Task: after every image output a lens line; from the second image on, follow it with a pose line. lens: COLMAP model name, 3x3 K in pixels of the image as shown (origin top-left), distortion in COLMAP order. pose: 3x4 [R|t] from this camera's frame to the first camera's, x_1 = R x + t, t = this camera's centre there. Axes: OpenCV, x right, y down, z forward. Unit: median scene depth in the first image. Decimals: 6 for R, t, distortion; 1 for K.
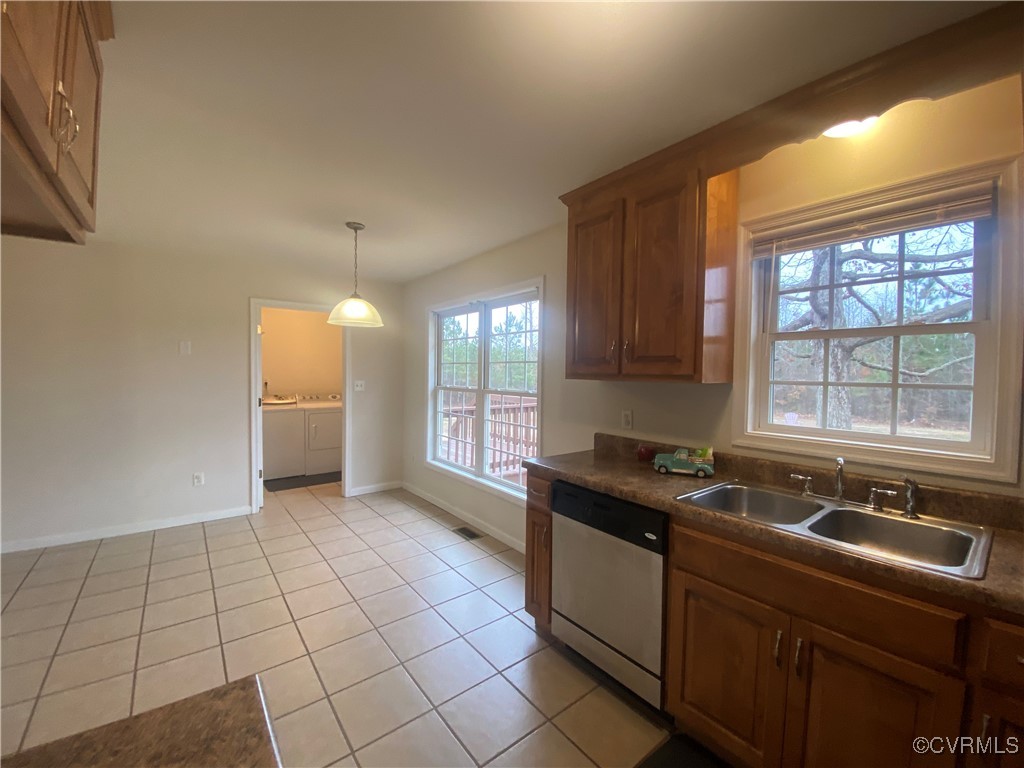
lens RADIAL K [[411.6, 0, 507.6], [0, 411.6, 382.7], [0, 0, 1]] dist [0.034266, -0.028211]
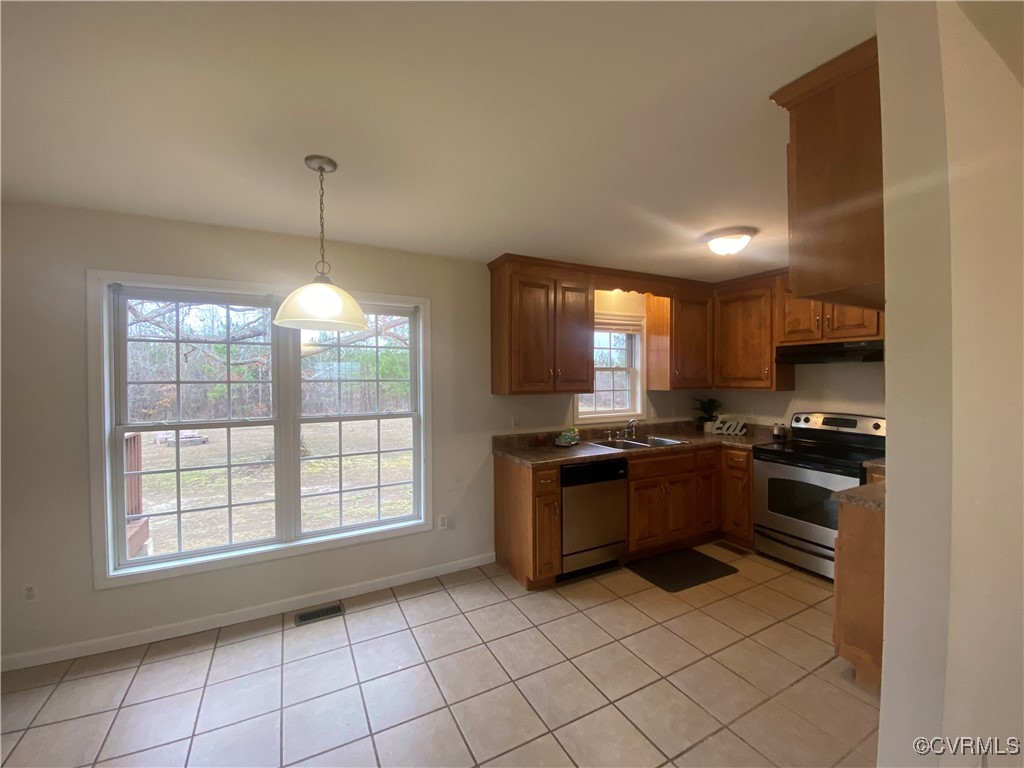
lens RADIAL K [[411.6, 0, 507.6], [0, 411.6, 382.7], [0, 0, 1]] dist [0.034266, -0.028211]
pose [[0.184043, -0.023019, 0.982649, -1.459132], [0.037540, 0.999161, 0.016375, -0.092466], [-0.982201, 0.033875, 0.184753, 1.001559]]
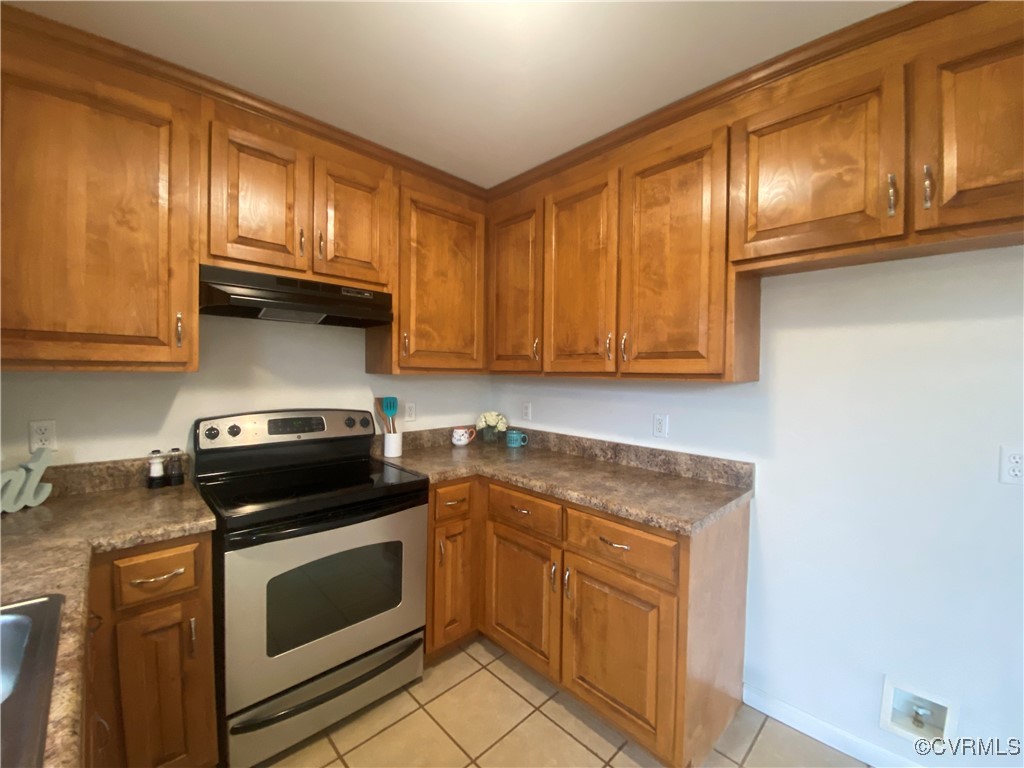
lens RADIAL K [[411.6, 0, 507.6], [0, 411.6, 382.7], [0, 0, 1]] dist [0.034266, -0.028211]
pose [[-0.994952, -0.020271, -0.098287, 0.167558], [-0.025860, 0.998099, 0.055935, -0.013454], [0.096966, 0.058194, -0.993585, 0.996348]]
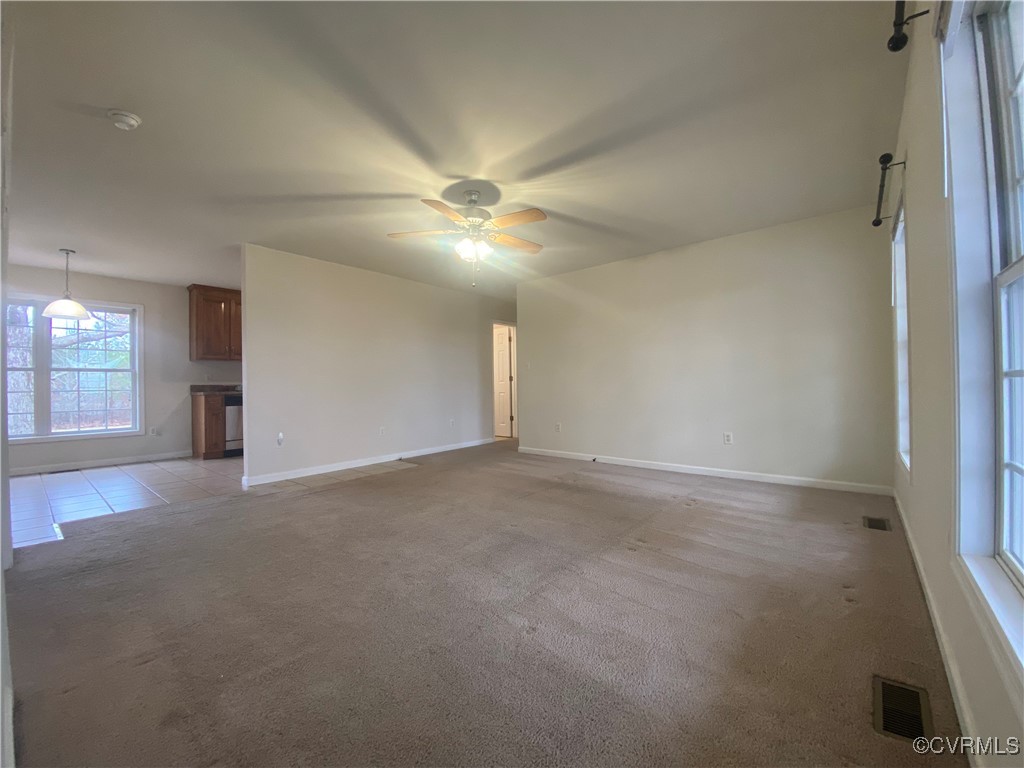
lens RADIAL K [[424.6, 0, 514.7], [0, 424.6, 380.7], [0, 0, 1]] dist [0.000381, -0.009638]
pose [[-0.211086, -0.000380, 0.977467, -3.414663], [0.040555, 0.999135, 0.009147, 0.209658], [-0.976626, 0.041572, -0.210888, -0.344514]]
